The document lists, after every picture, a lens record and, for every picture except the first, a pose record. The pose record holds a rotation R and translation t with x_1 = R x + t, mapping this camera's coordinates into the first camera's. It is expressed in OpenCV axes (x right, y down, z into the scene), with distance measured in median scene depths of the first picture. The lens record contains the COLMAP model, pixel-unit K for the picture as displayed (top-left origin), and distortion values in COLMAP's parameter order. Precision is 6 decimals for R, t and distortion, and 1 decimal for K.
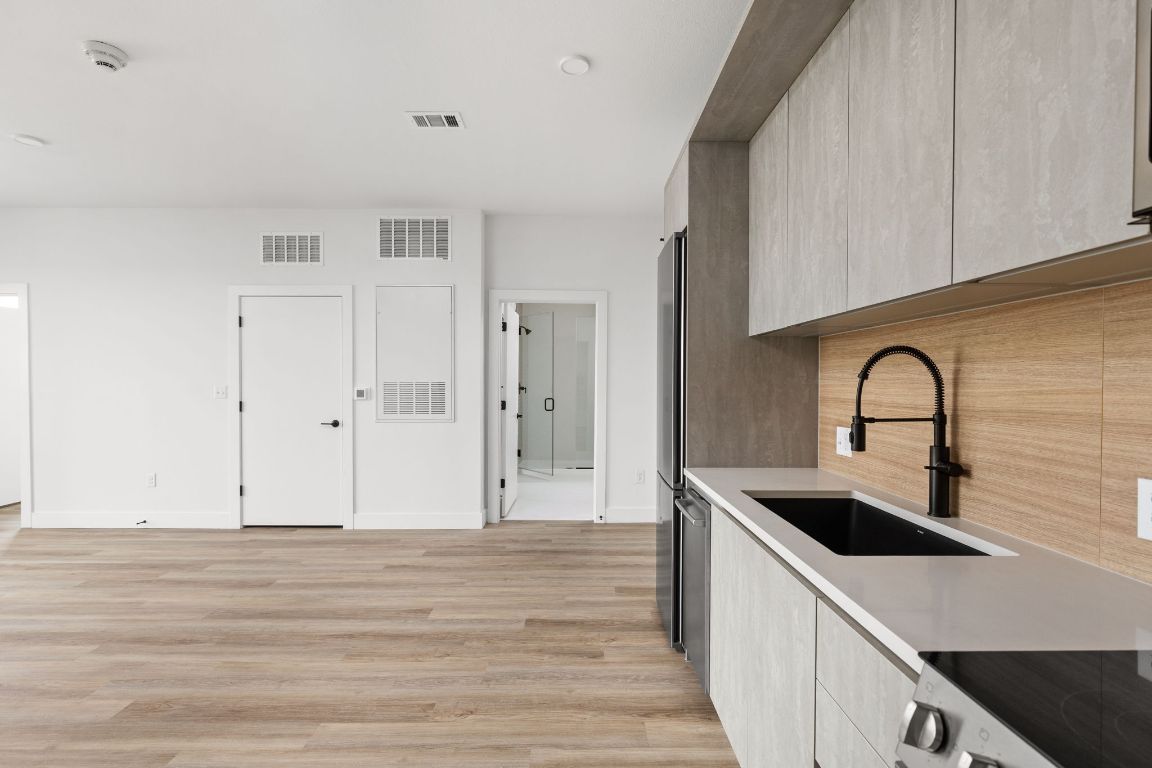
lens RADIAL K [[538.4, 0, 574.5], [0, 538.4, 389.9], [0, 0, 1]] dist [-0.002286, -0.000605]
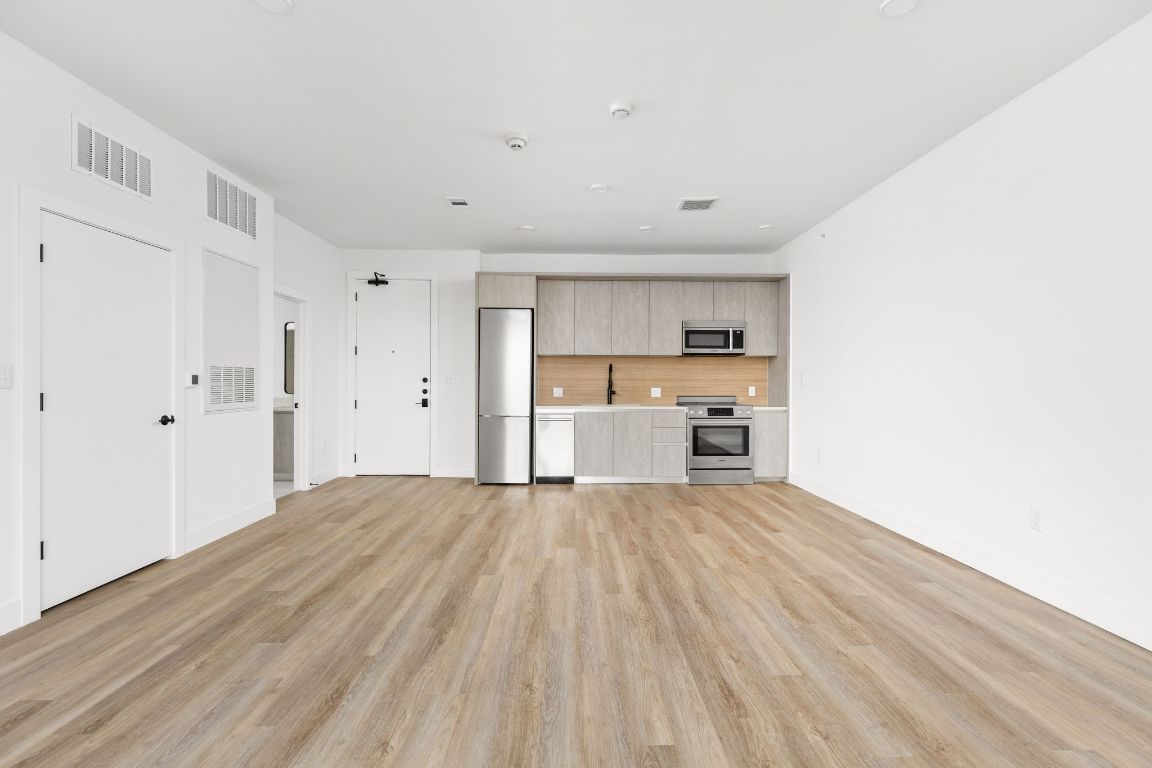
lens RADIAL K [[537.6, 0, 577.6], [0, 537.6, 380.8], [0, 0, 1]] dist [-0.003045, -0.000607]
pose [[-0.010766, -0.001536, 0.999941, -1.479257], [0.011744, 0.999930, 0.001663, 0.016796], [-0.999873, 0.011761, -0.010747, 0.542783]]
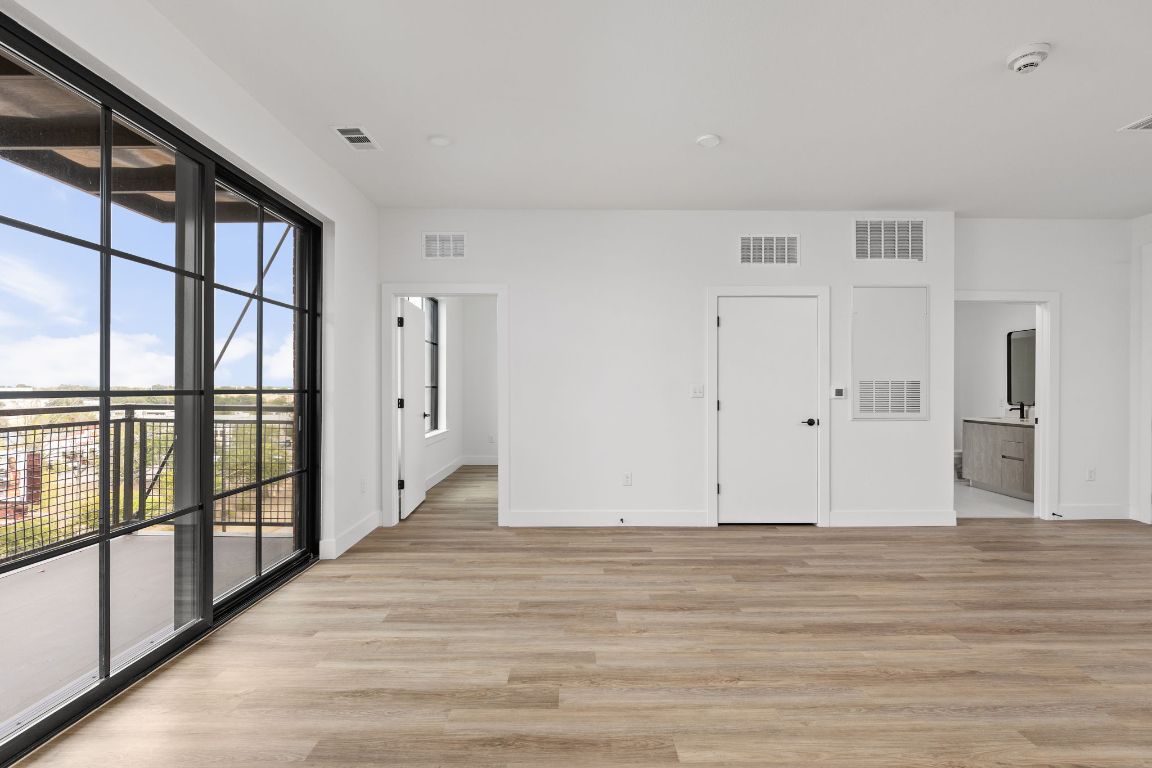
lens RADIAL K [[538.4, 0, 574.5], [0, 538.4, 389.9], [0, 0, 1]] dist [-0.002286, -0.000605]
pose [[0.999993, -0.002105, 0.002953, -1.107892], [0.002136, 0.999942, -0.010567, 0.014531], [-0.002931, 0.010573, 0.999940, -0.014816]]
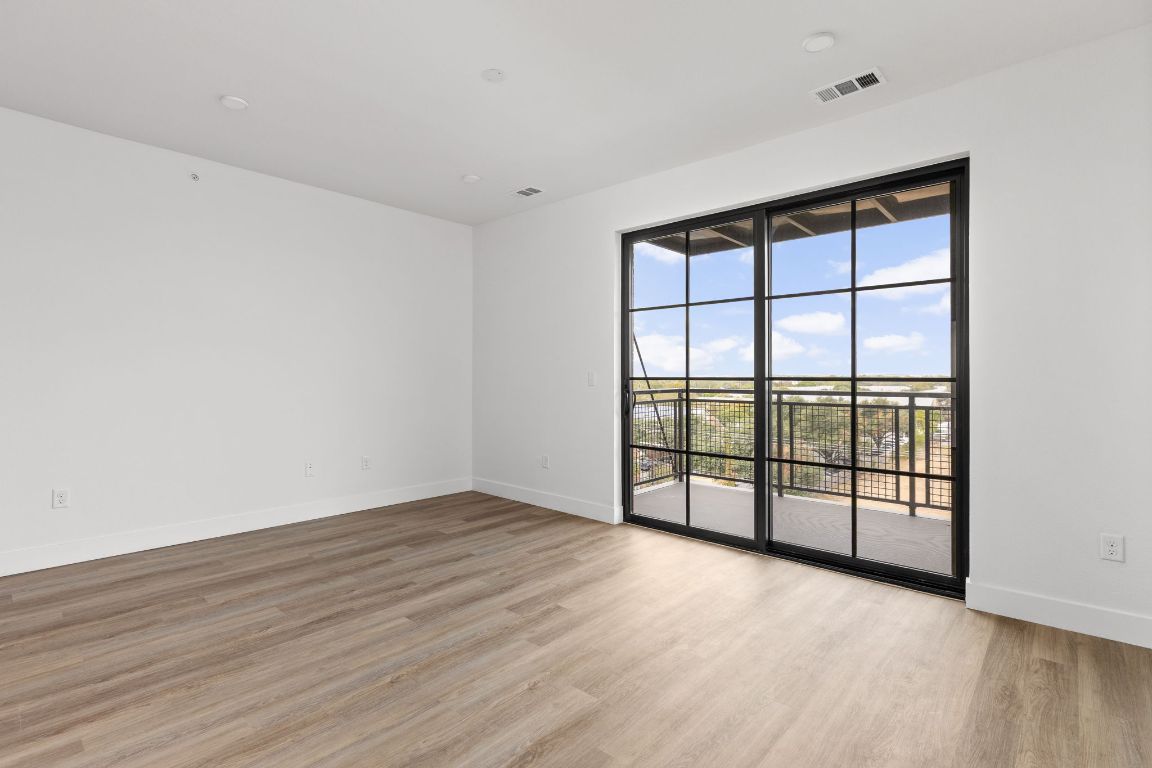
lens RADIAL K [[547.3, 0, 574.5], [0, 547.3, 381.2], [0, 0, 1]] dist [-0.001568, 0.000056]
pose [[-0.673968, 0.001229, -0.738760, -0.626046], [-0.014354, 0.999788, 0.014758, 0.003304], [0.738621, 0.020551, -0.673807, 1.116218]]
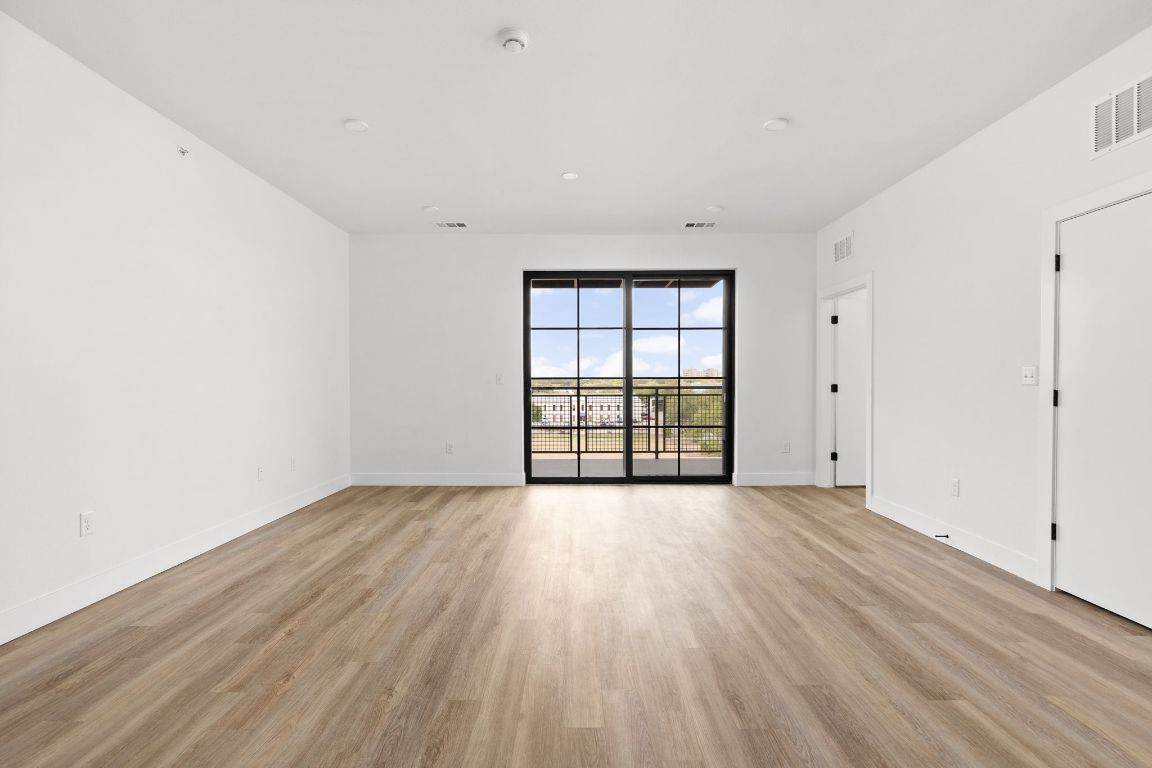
lens RADIAL K [[533.5, 0, 581.6], [0, 533.5, 388.7], [0, 0, 1]] dist [0.001220, -0.000390]
pose [[0.001952, 0.012517, -0.999920, 0.003668], [-0.011961, 0.999850, 0.012492, 0.022863], [0.999927, 0.011935, 0.002102, 0.550651]]
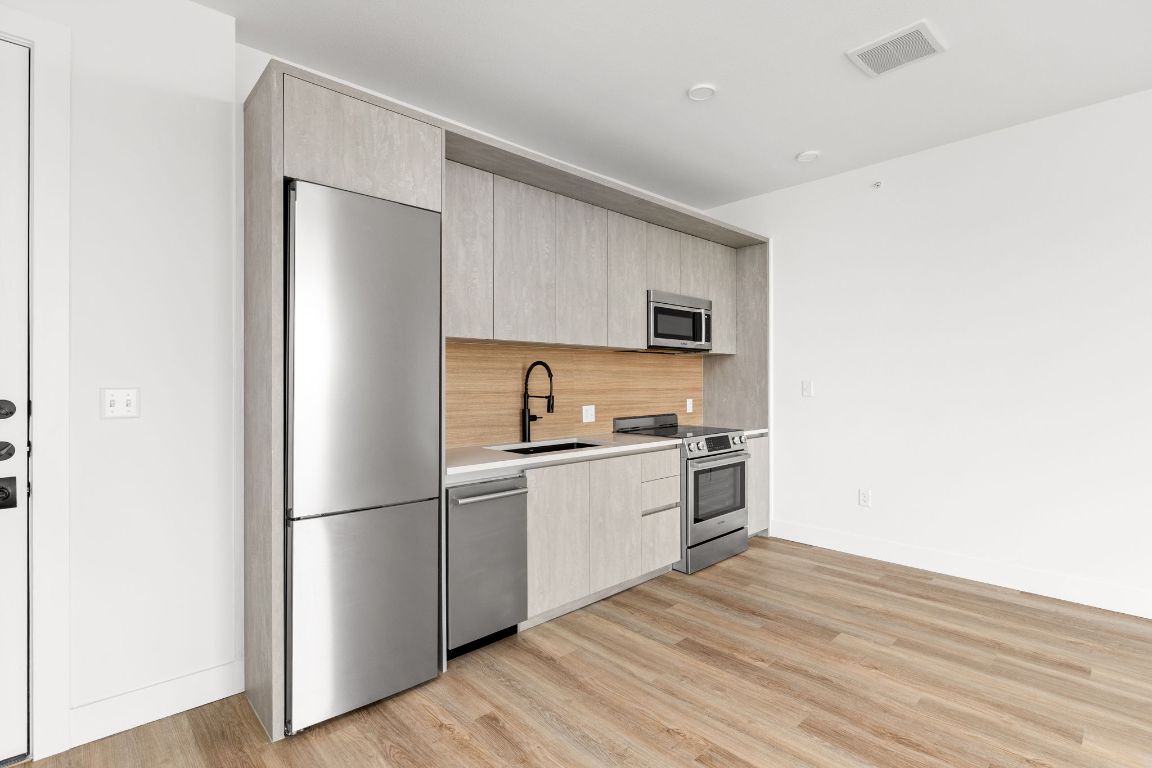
lens RADIAL K [[547.3, 0, 574.5], [0, 547.3, 381.2], [0, 0, 1]] dist [-0.001568, 0.000056]
pose [[-0.682612, -0.002138, 0.730778, -0.430535], [0.010948, 0.999854, 0.013152, -0.012935], [-0.730699, 0.016978, -0.682489, 0.977418]]
